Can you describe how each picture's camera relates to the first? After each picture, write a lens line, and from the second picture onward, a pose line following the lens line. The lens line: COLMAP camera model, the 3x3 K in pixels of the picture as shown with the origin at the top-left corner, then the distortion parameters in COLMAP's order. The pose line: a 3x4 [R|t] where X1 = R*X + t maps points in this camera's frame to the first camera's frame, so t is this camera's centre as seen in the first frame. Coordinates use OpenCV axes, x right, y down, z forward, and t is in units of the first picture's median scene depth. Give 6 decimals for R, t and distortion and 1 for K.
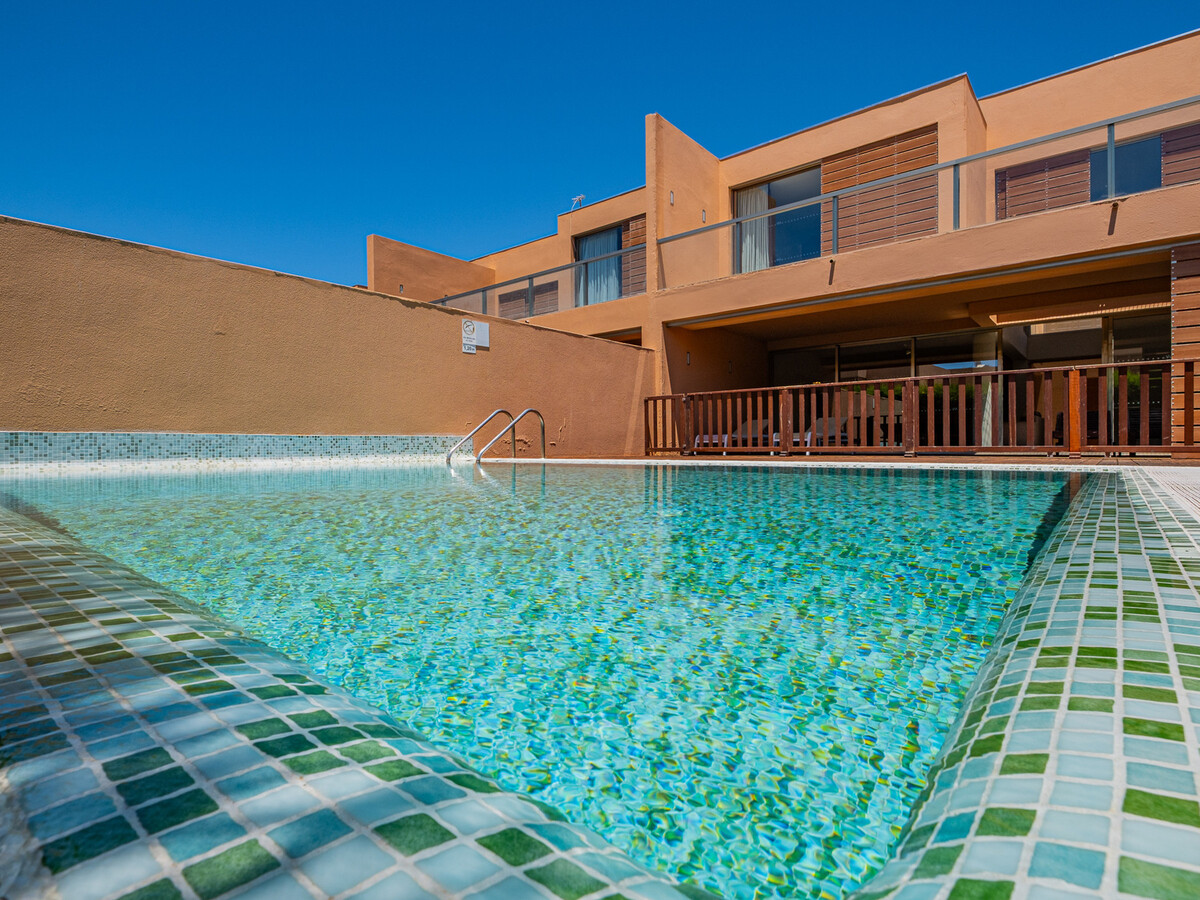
lens RADIAL K [[602.2, 0, 603.9], [0, 602.2, 449.6], [0, 0, 1]] dist [0.002786, -0.008433]
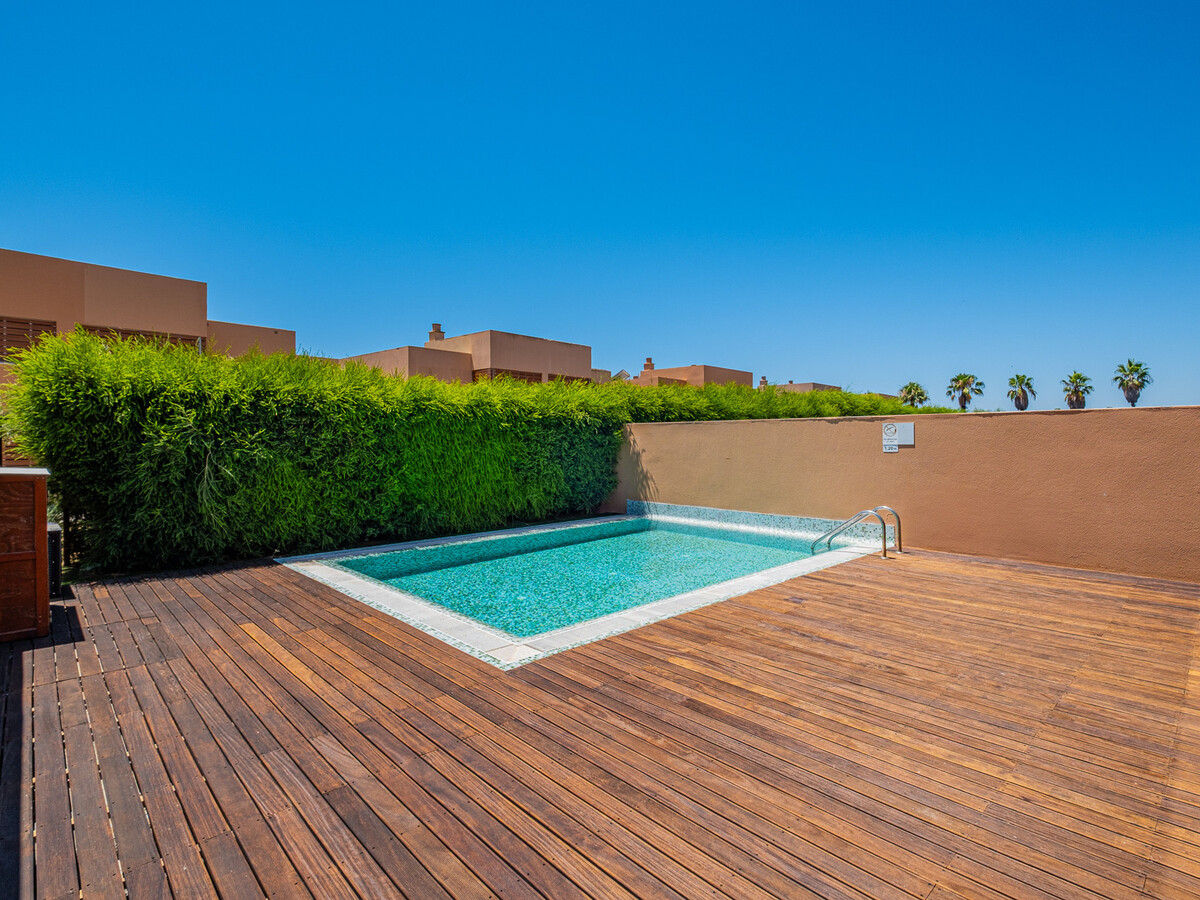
lens RADIAL K [[597.7, 0, 604.0], [0, 597.7, 444.2], [0, 0, 1]] dist [0.001222, -0.007666]
pose [[-0.105841, 0.010855, -0.994324, 0.718746], [0.000117, 0.999941, 0.010903, -0.141190], [0.994383, 0.001038, -0.105836, 0.436810]]
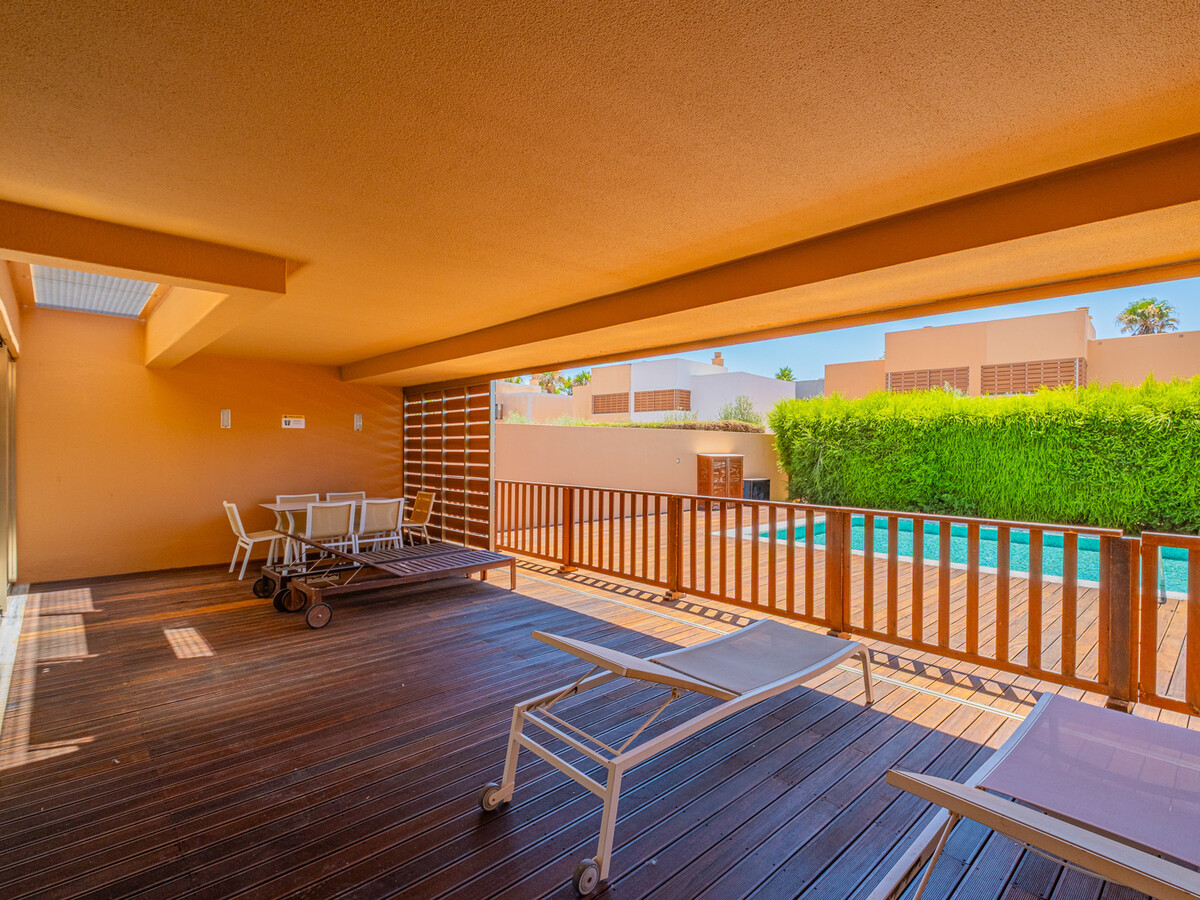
lens RADIAL K [[584.1, 0, 603.9], [0, 584.1, 451.3], [0, 0, 1]] dist [0.002735, -0.005895]
pose [[-0.990793, -0.002220, 0.135364, 0.376648], [-0.000905, 0.999952, 0.009779, -0.137566], [-0.135379, 0.009567, -0.990748, 1.321669]]
